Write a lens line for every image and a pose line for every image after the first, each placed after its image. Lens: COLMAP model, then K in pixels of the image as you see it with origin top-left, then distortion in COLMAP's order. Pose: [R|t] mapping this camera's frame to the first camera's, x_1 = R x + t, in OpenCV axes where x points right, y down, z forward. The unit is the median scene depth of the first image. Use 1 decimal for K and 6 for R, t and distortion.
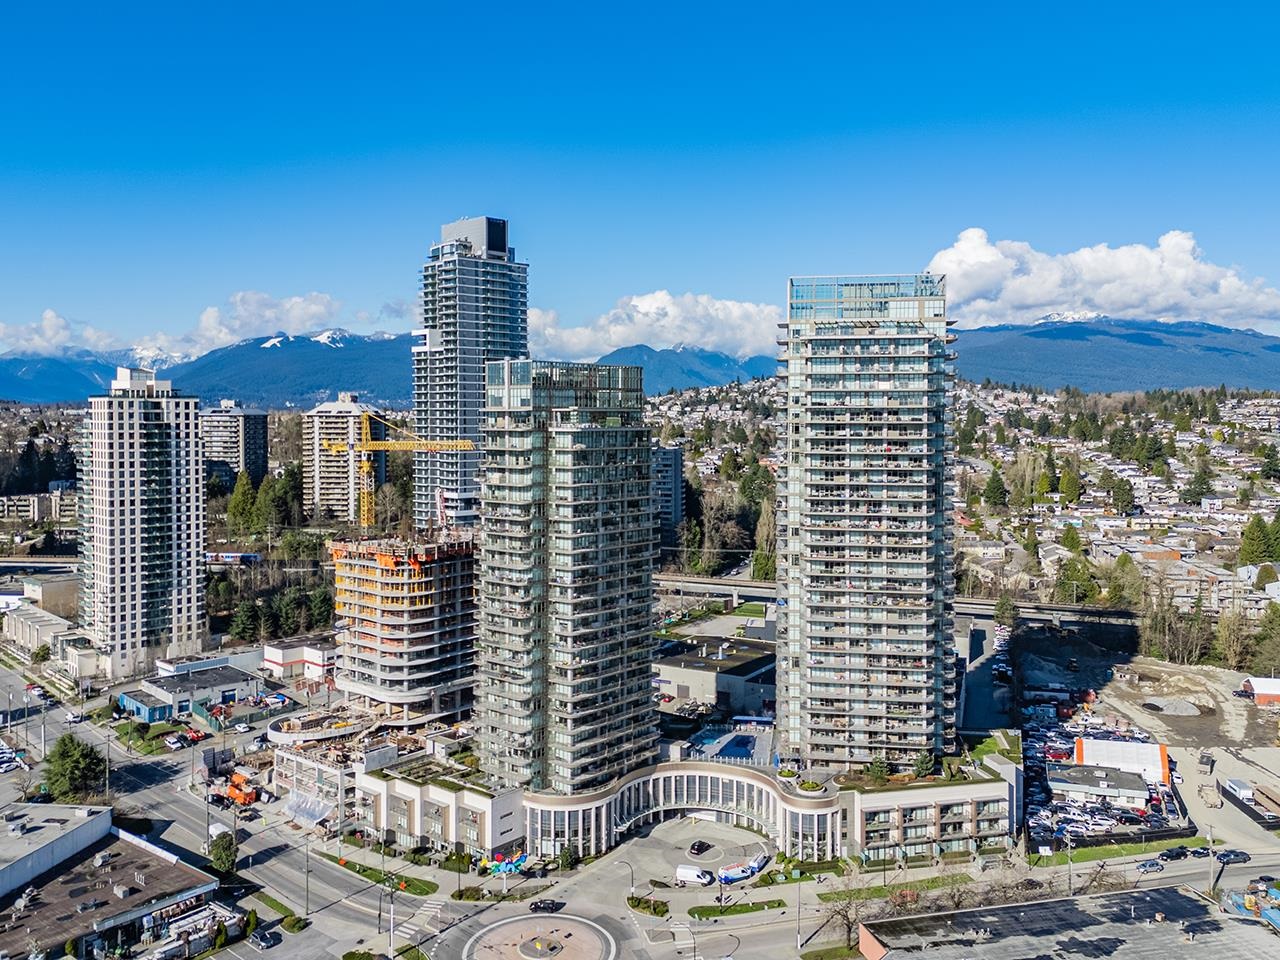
lens RADIAL K [[997.7, 0, 640.0], [0, 997.7, 480.0], [0, 0, 1]] dist [0.048244, -0.004523]
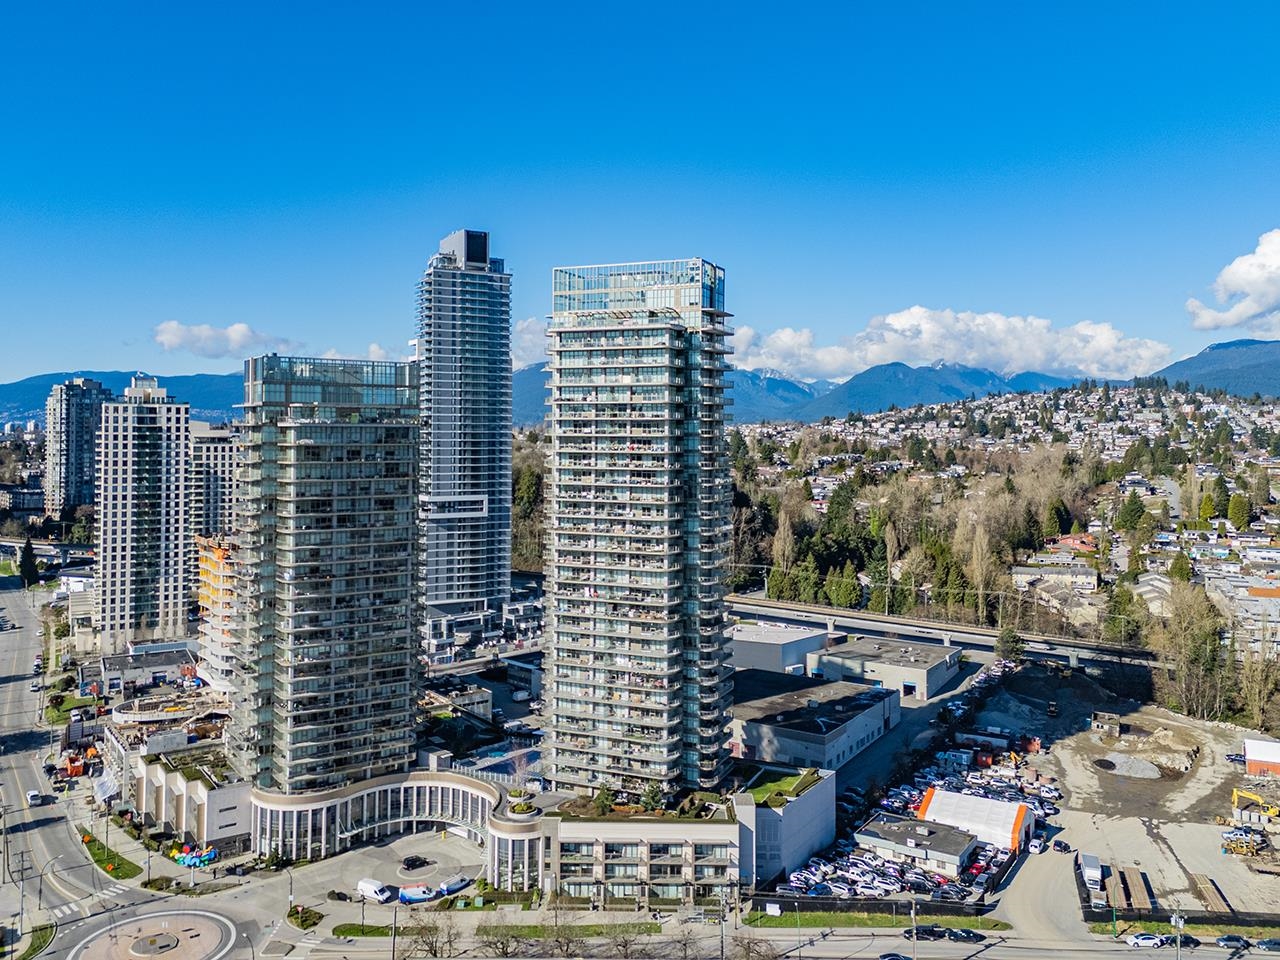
lens RADIAL K [[987.6, 0, 637.5], [0, 987.6, 446.0], [0, 0, 1]] dist [0.034339, 0.000362]
pose [[0.966710, 0.007581, -0.255760, 0.482680], [-0.021005, 0.998538, -0.049798, 0.012856], [0.255009, 0.053512, 0.965457, 0.116428]]
